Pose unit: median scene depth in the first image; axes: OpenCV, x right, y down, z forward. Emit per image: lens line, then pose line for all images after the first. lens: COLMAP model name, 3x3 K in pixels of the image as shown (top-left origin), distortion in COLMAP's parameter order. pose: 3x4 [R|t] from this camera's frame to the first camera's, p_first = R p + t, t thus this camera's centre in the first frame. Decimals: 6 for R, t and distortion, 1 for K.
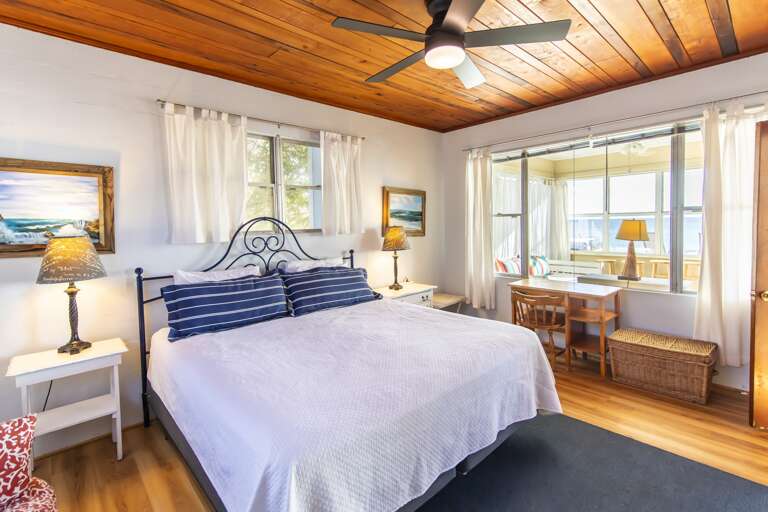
lens RADIAL K [[365.4, 0, 399.6], [0, 365.4, 236.5], [0, 0, 1]] dist [0.004984, -0.001020]
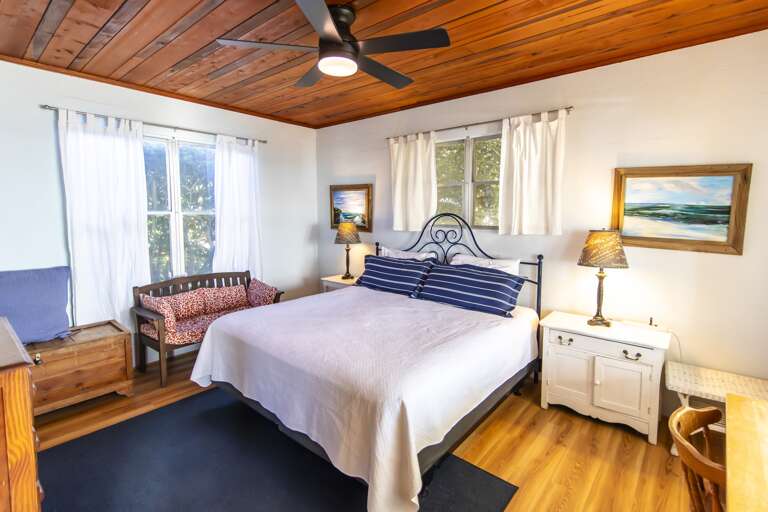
lens RADIAL K [[365.4, 0, 398.9], [0, 365.4, 241.2], [0, 0, 1]] dist [0.004984, -0.001020]
pose [[0.114079, 0.082258, -0.990060, 0.722881], [-0.063148, 0.995151, 0.075405, -0.039911], [0.991463, 0.053918, 0.118721, 0.682734]]
